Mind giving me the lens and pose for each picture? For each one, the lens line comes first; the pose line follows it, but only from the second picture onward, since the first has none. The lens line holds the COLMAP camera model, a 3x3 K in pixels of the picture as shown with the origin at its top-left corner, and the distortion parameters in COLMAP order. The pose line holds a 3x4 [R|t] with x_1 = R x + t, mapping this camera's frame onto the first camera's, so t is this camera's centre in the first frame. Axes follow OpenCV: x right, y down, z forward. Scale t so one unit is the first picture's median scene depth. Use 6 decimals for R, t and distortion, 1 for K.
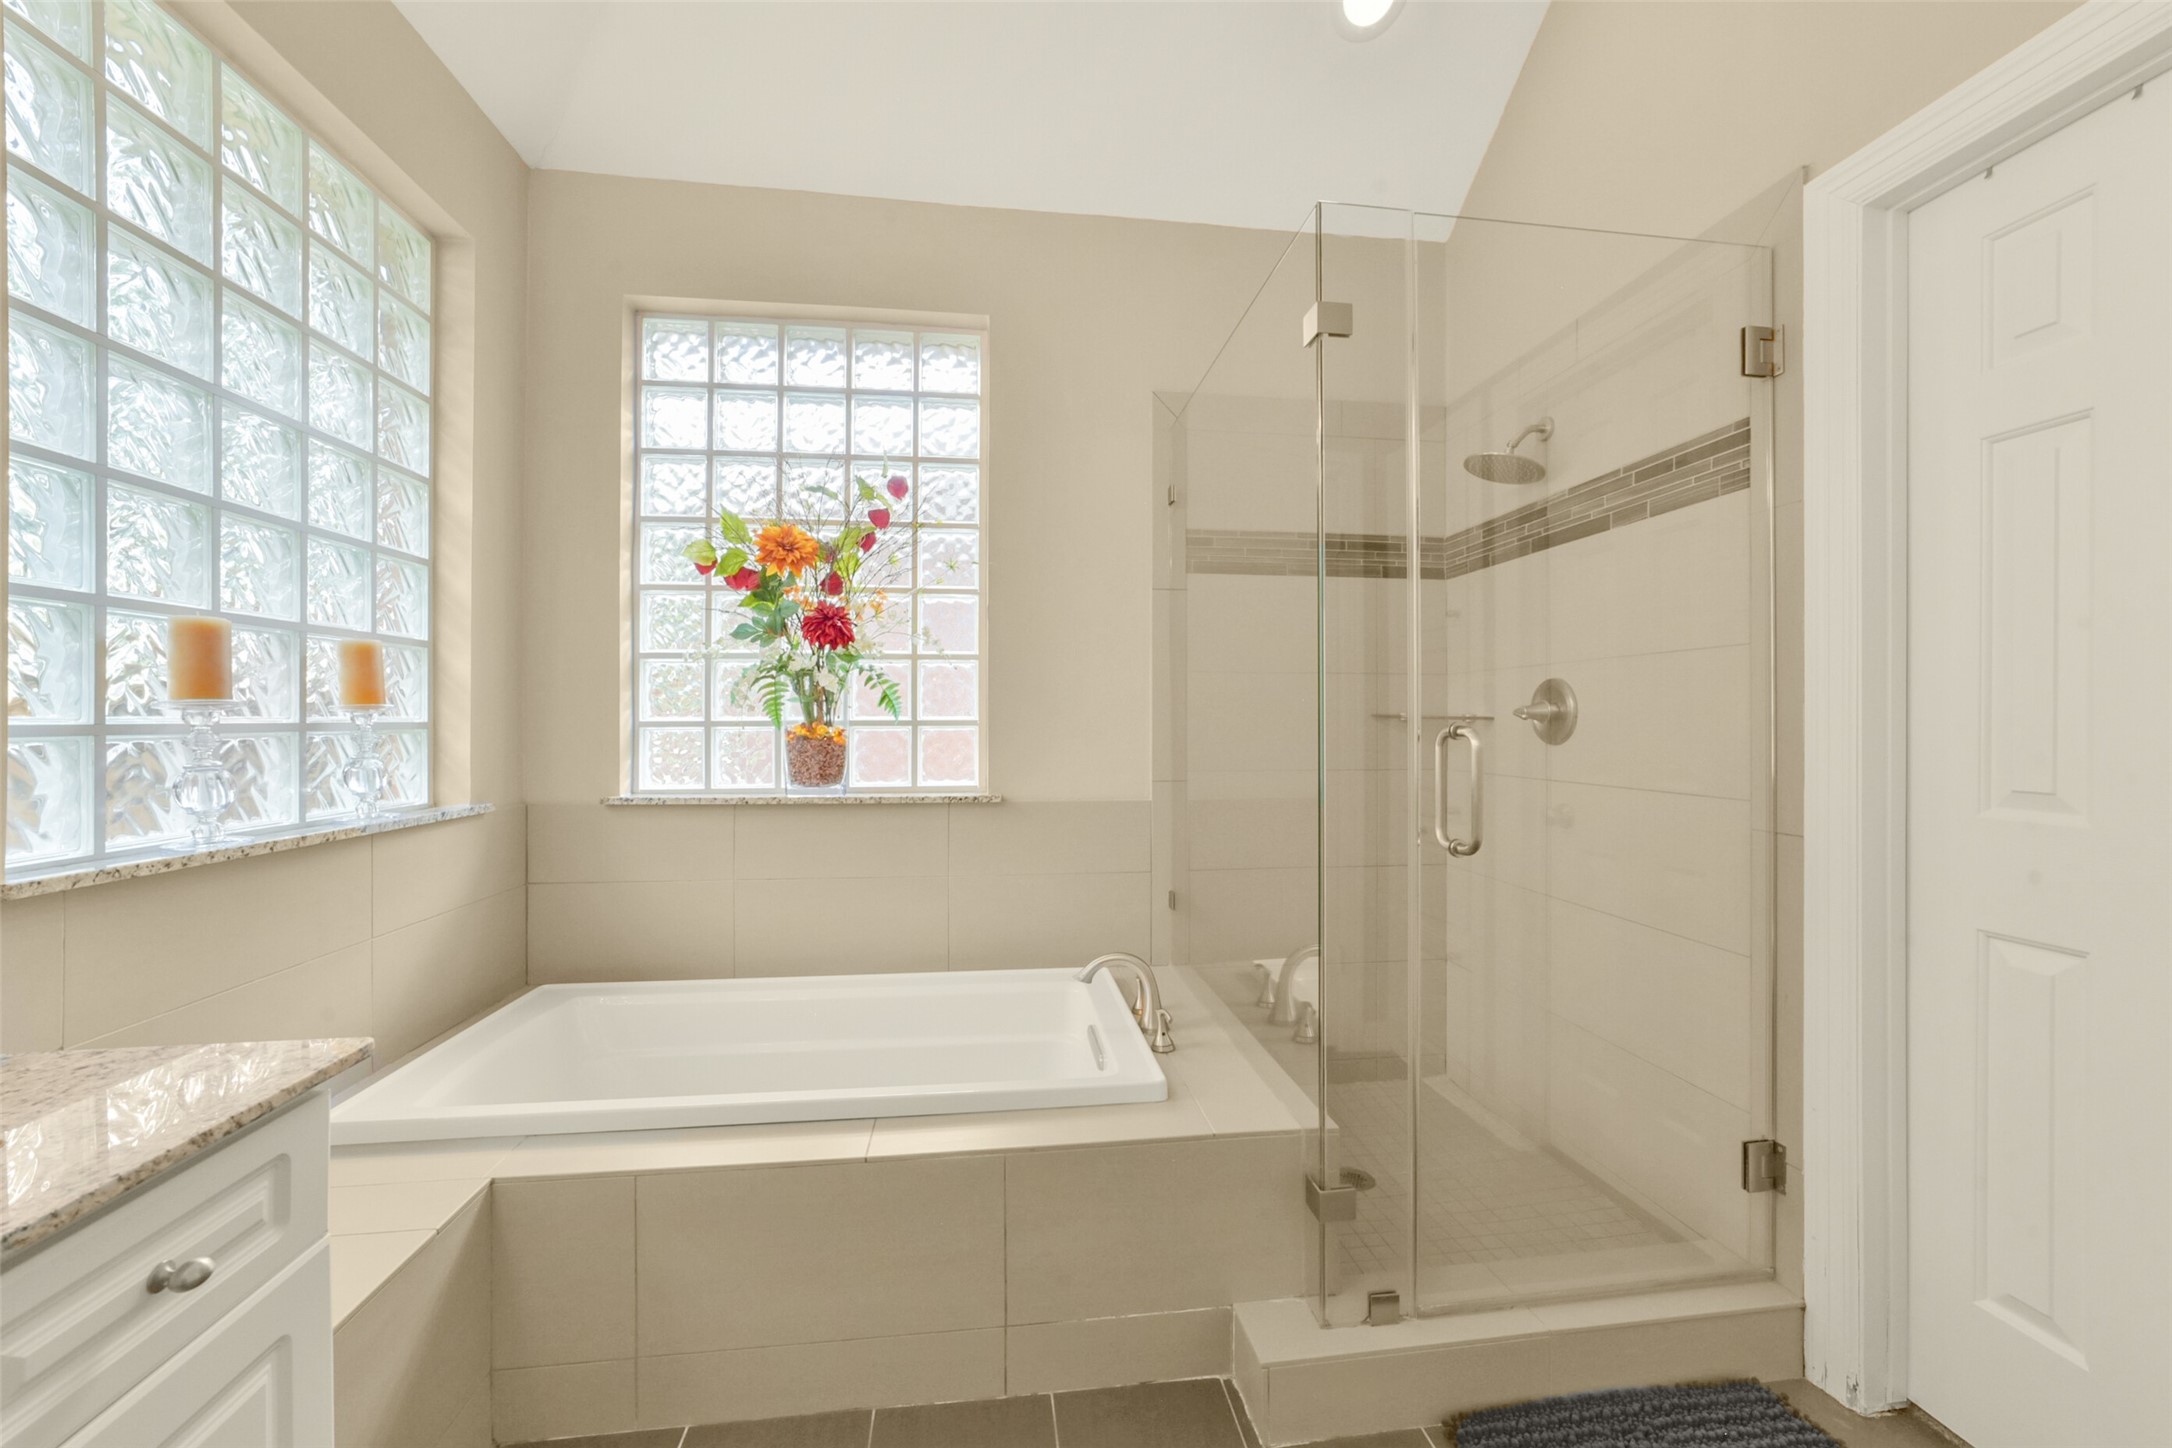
lens RADIAL K [[884.4, 0, 1099.1], [0, 884.4, 736.0], [0, 0, 1]] dist [-0.029564, 0.007523]
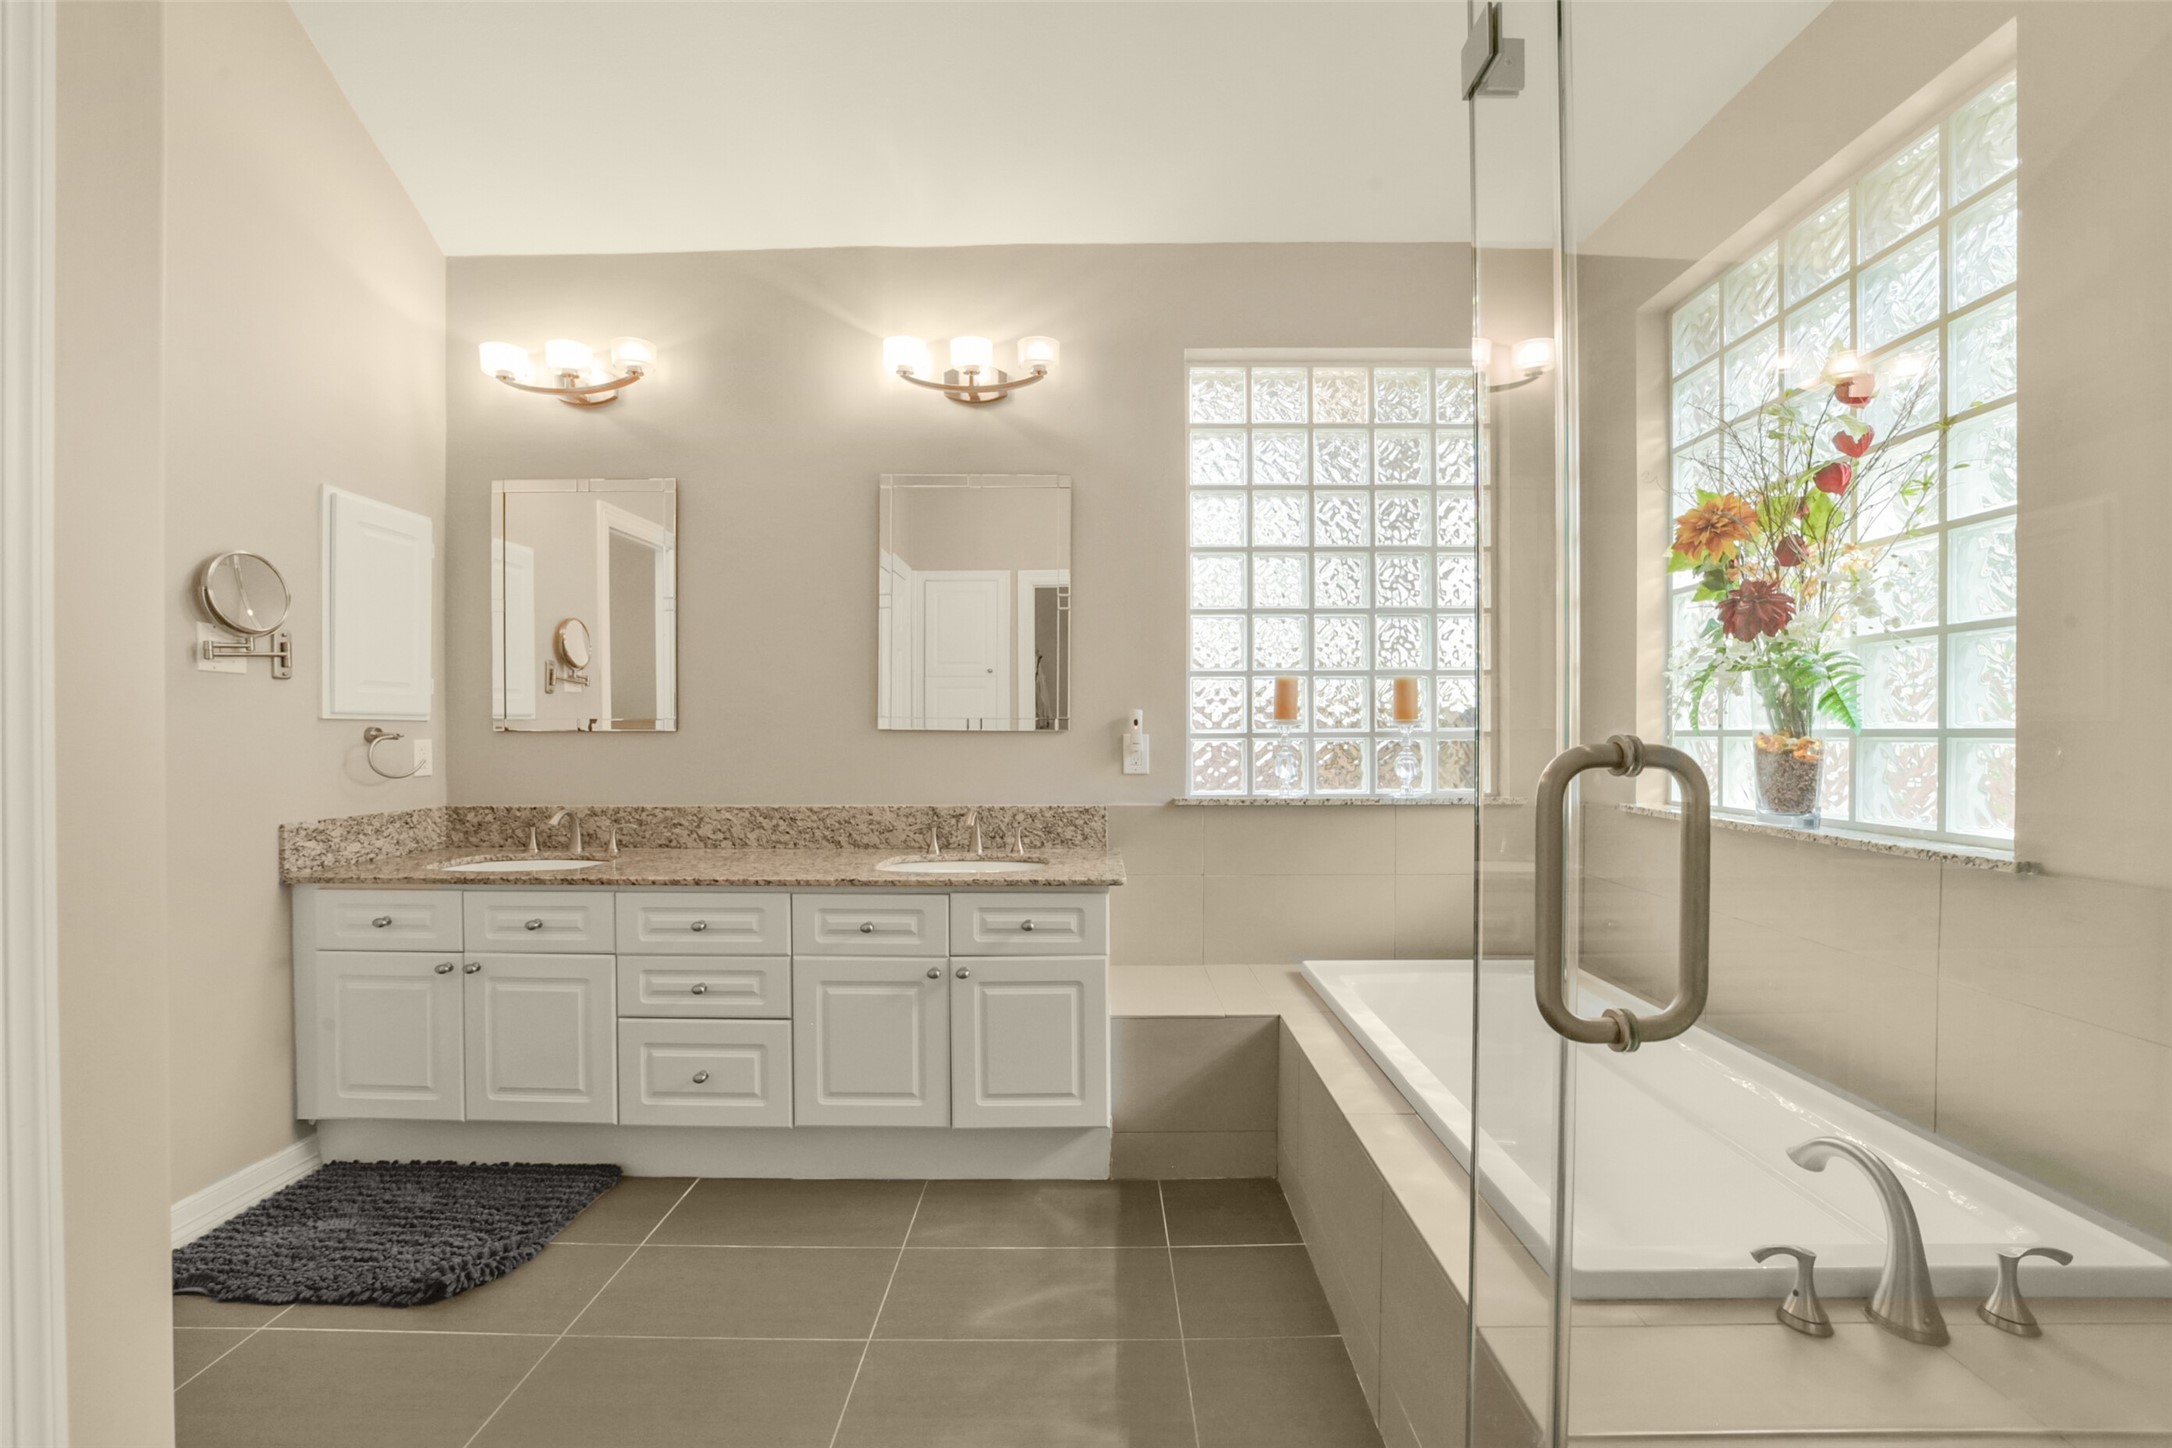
lens RADIAL K [[884.4, 0, 1099.1], [0, 884.4, 736.0], [0, 0, 1]] dist [-0.029564, 0.007523]
pose [[-0.140894, 0.004059, -0.990016, 0.532469], [-0.016526, 0.999843, 0.006451, -0.006398], [0.989887, 0.017270, -0.140805, 0.515482]]
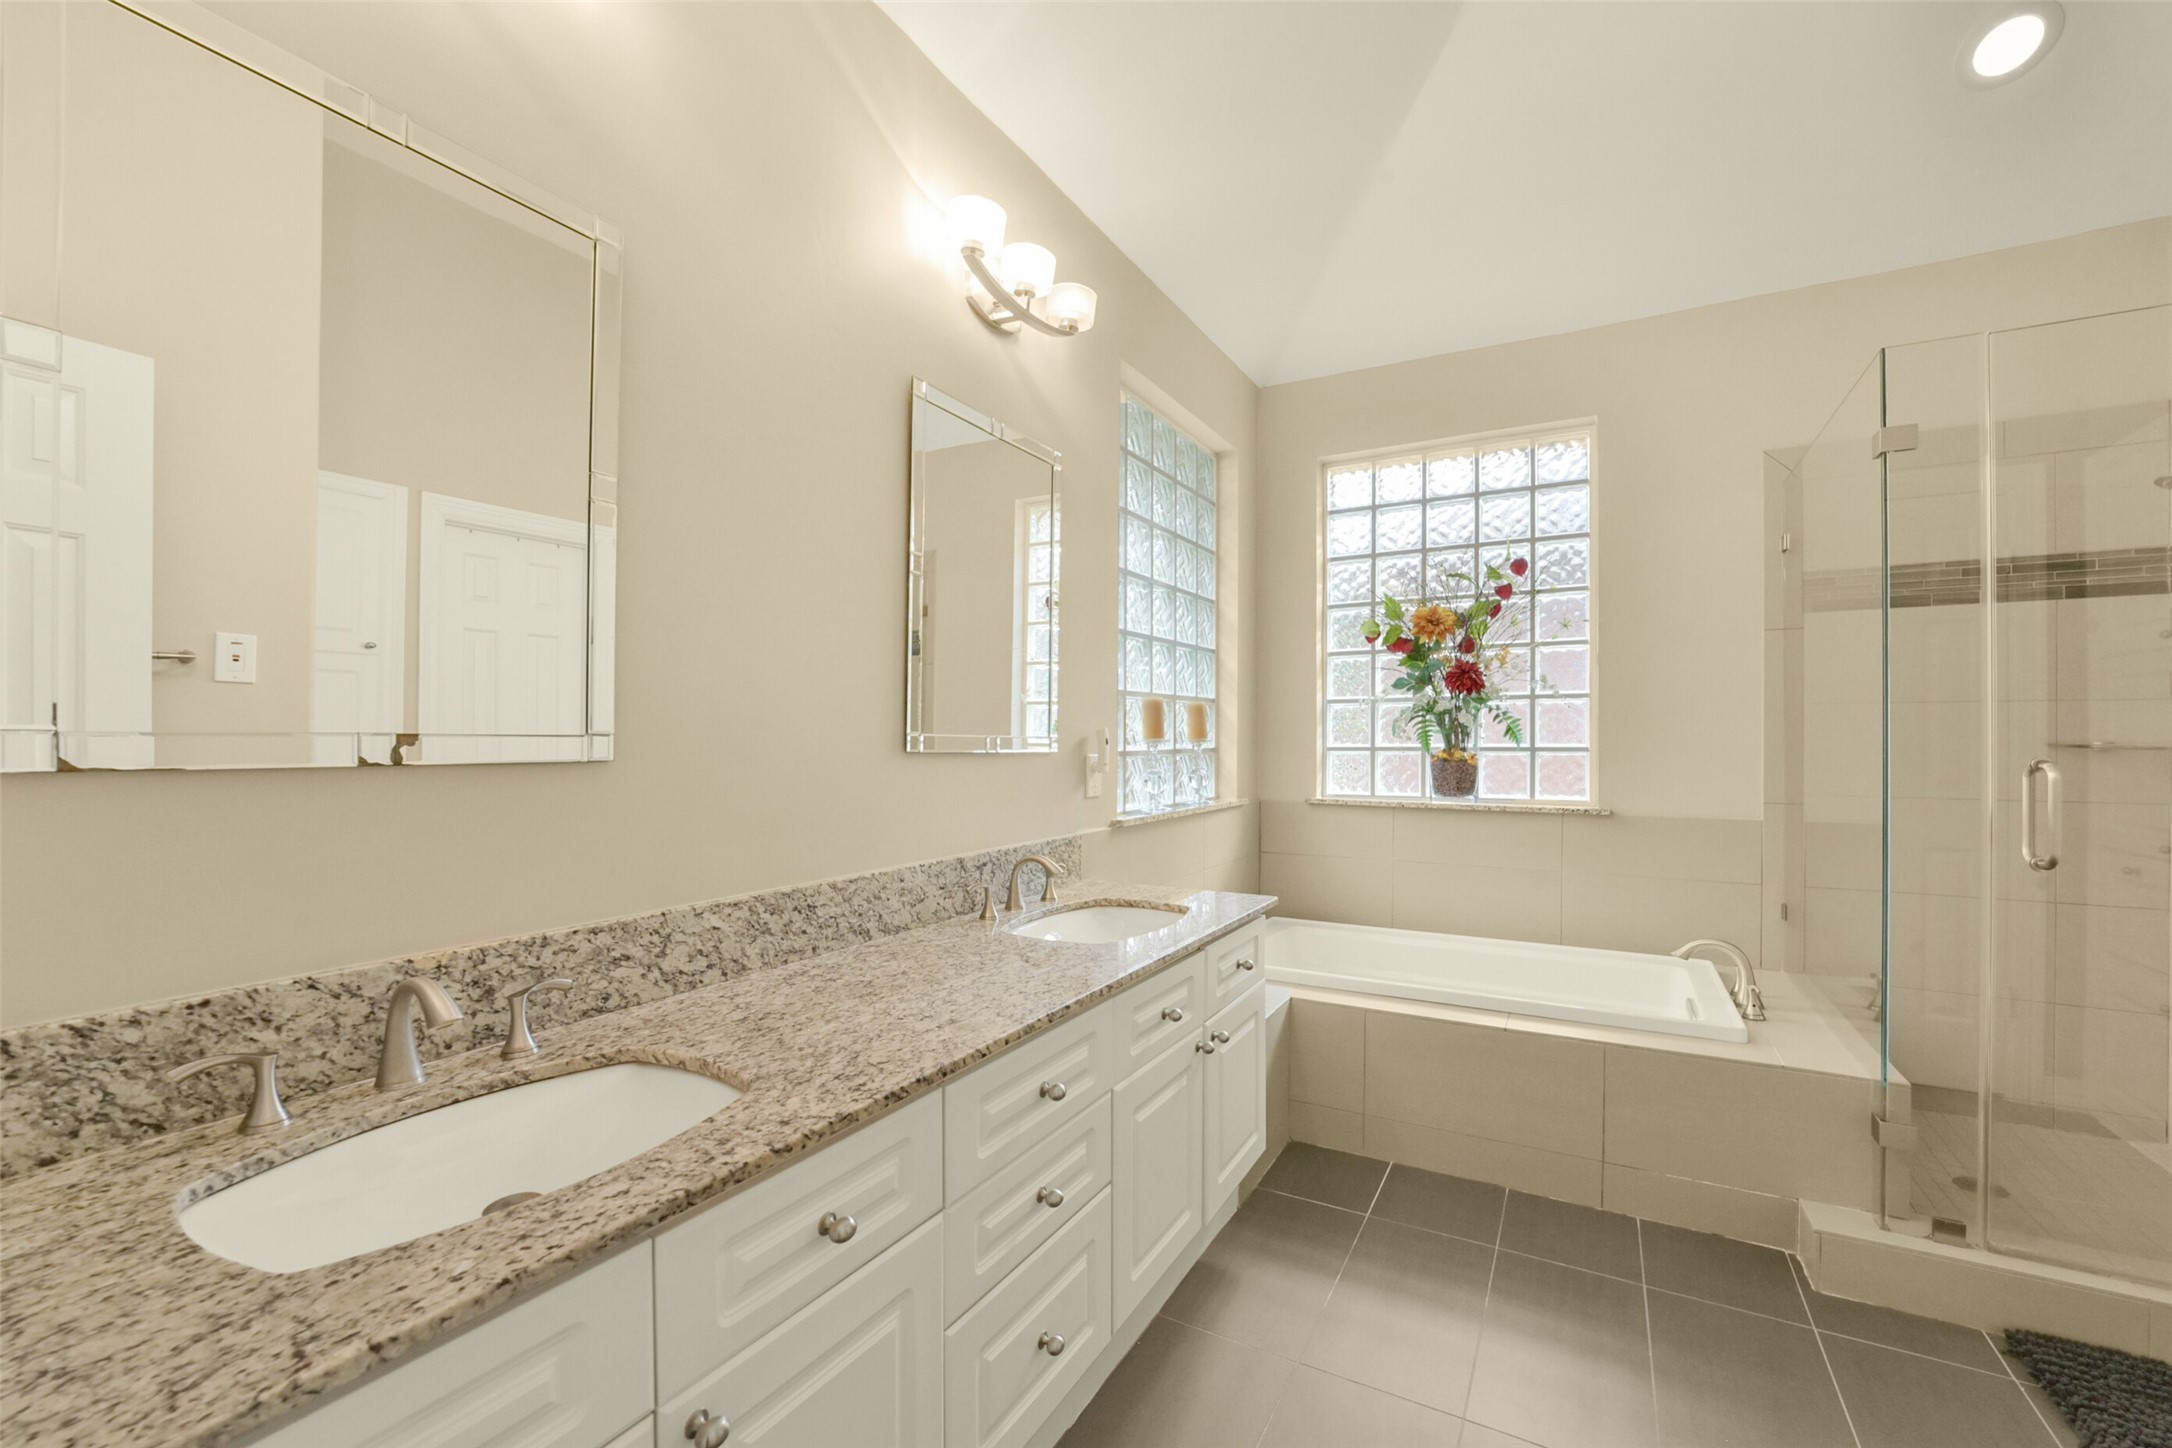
lens RADIAL K [[884.4, 0, 1099.1], [0, 884.4, 736.0], [0, 0, 1]] dist [-0.029564, 0.007523]
pose [[0.795743, -0.001306, -0.605633, 0.060950], [-0.011234, 0.999794, -0.016917, -0.005814], [0.605530, 0.020265, 0.795564, -0.394520]]
